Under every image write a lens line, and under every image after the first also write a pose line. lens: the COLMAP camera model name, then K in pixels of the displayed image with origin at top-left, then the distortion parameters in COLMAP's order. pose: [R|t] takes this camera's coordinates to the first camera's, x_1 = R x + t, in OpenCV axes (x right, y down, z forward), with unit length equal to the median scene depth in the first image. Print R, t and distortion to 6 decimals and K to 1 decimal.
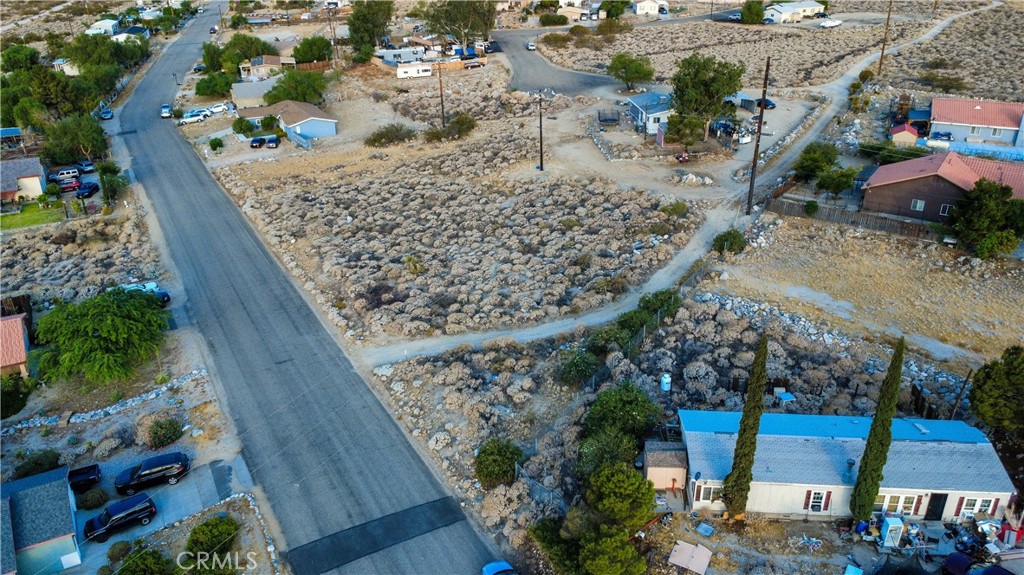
lens RADIAL K [[774.6, 0, 515.3], [0, 774.6, 286.9], [0, 0, 1]] dist [0.007801, -0.011555]
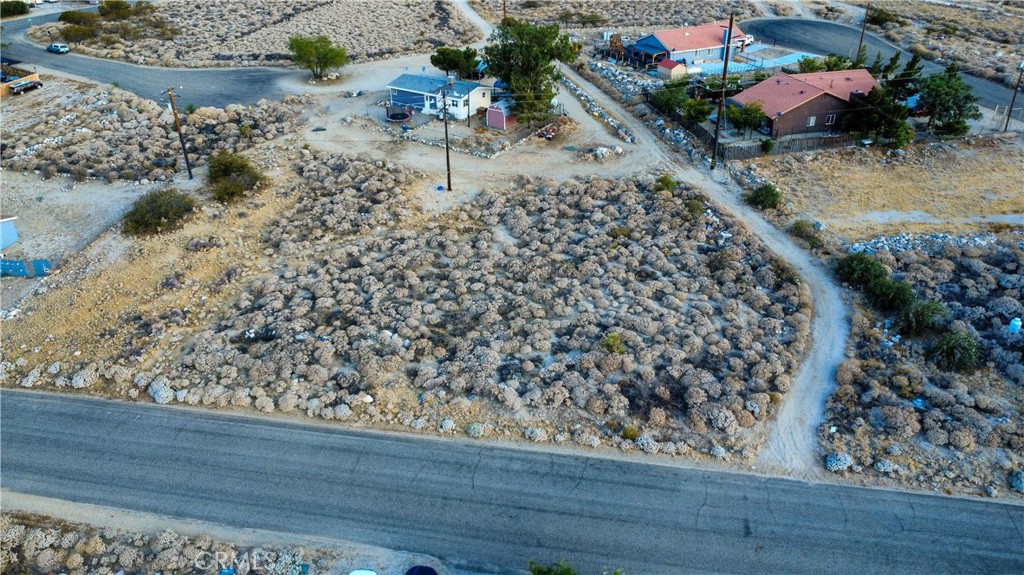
lens RADIAL K [[774.6, 0, 515.8], [0, 774.6, 288.4], [0, 0, 1]] dist [0.007801, -0.011555]
pose [[0.643737, -0.369343, 0.670215, -0.638973], [0.327499, 0.924526, 0.194928, -0.241528], [-0.691626, 0.094012, 0.716111, 0.477957]]
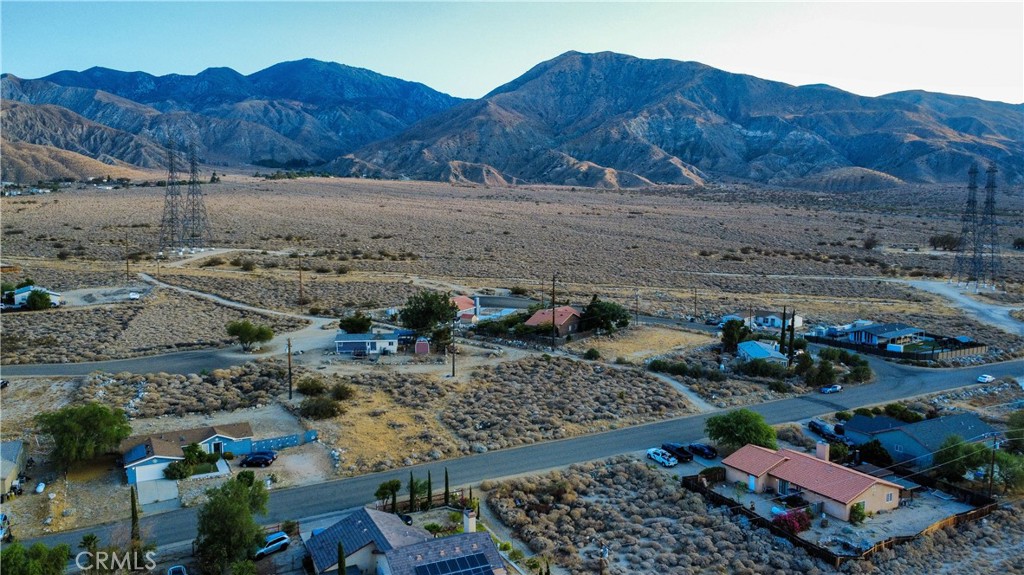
lens RADIAL K [[774.6, 0, 515.6], [0, 774.6, 289.2], [0, 0, 1]] dist [0.007801, -0.011555]
pose [[0.010525, -0.098556, 0.995076, -1.736839], [0.426618, 0.900460, 0.084672, -0.464745], [-0.904370, 0.423626, 0.051523, 0.953771]]
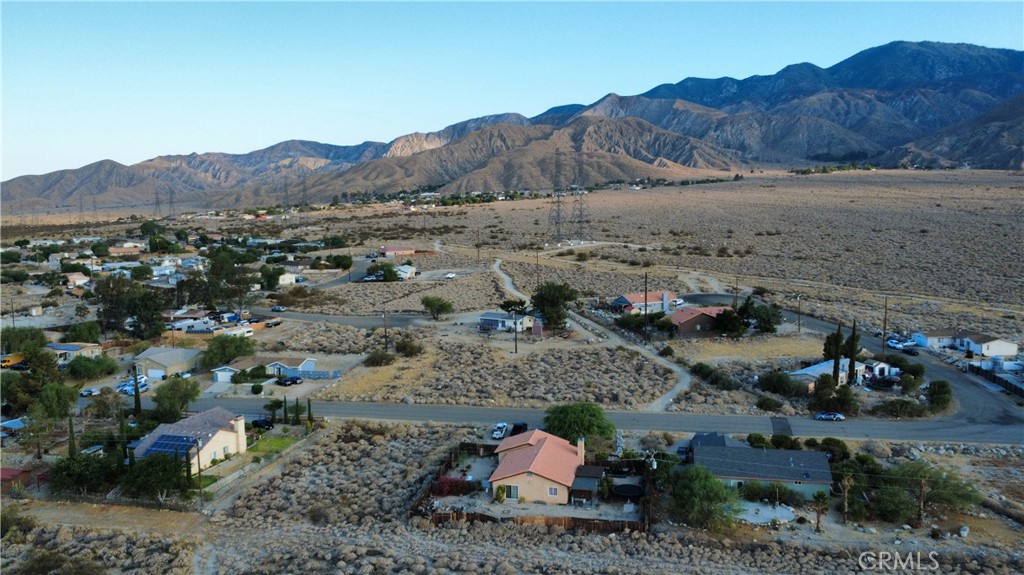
lens RADIAL K [[774.6, 0, 514.8], [0, 774.6, 288.5], [0, 0, 1]] dist [0.007801, -0.011555]
pose [[0.665506, -0.080930, 0.741992, -1.517906], [0.326198, 0.925679, -0.191609, 0.051496], [-0.671339, 0.369553, 0.642444, -0.160484]]
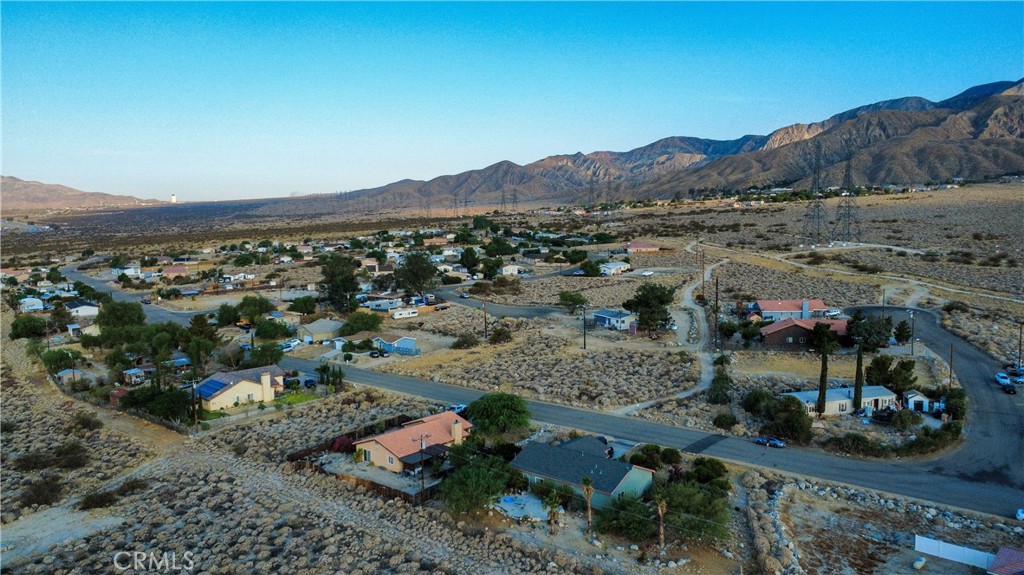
lens RADIAL K [[774.6, 0, 516.0], [0, 774.6, 290.0], [0, 0, 1]] dist [0.007801, -0.011555]
pose [[0.936514, -0.041439, 0.348174, -0.898309], [0.153903, 0.940805, -0.301993, 0.286567], [-0.315049, 0.336406, 0.887454, -0.681955]]
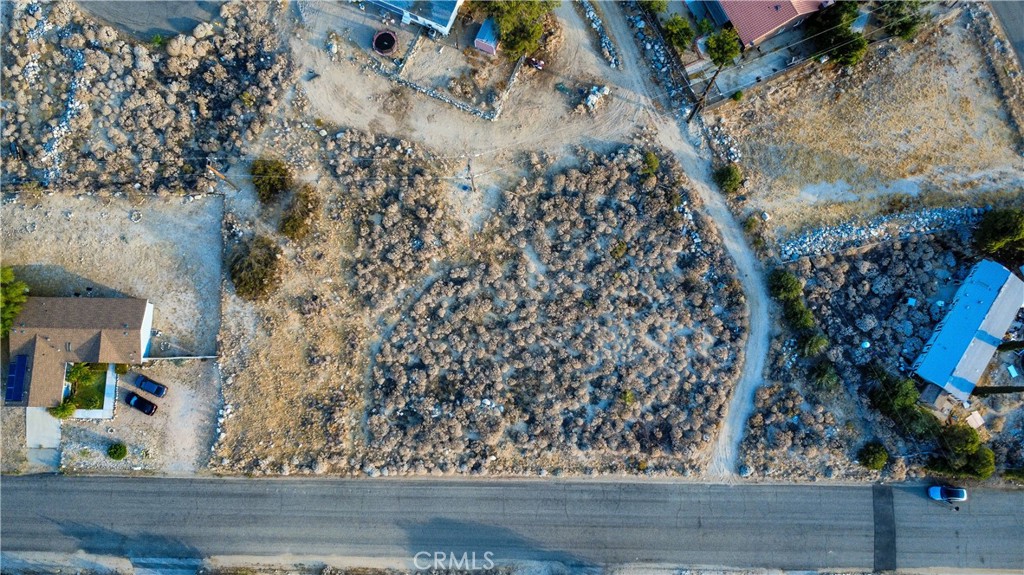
lens RADIAL K [[774.6, 0, 497.1], [0, 774.6, 310.5], [0, 0, 1]] dist [0.007801, -0.011555]
pose [[0.501765, -0.851134, 0.154281, -0.291937], [0.359705, 0.367515, 0.857639, -1.163040], [-0.786667, -0.374837, 0.490563, 0.557756]]
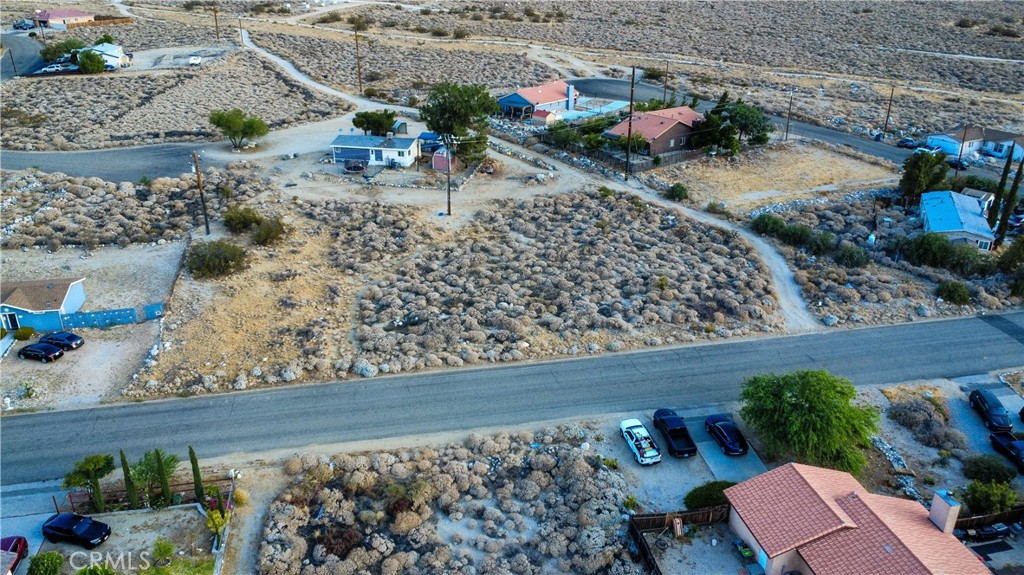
lens RADIAL K [[774.6, 0, 515.9], [0, 774.6, 288.7], [0, 0, 1]] dist [0.007801, -0.011555]
pose [[0.306176, -0.373219, 0.875765, -1.081773], [0.398553, 0.885696, 0.238113, -0.342111], [-0.864530, 0.276134, 0.419927, 0.669680]]
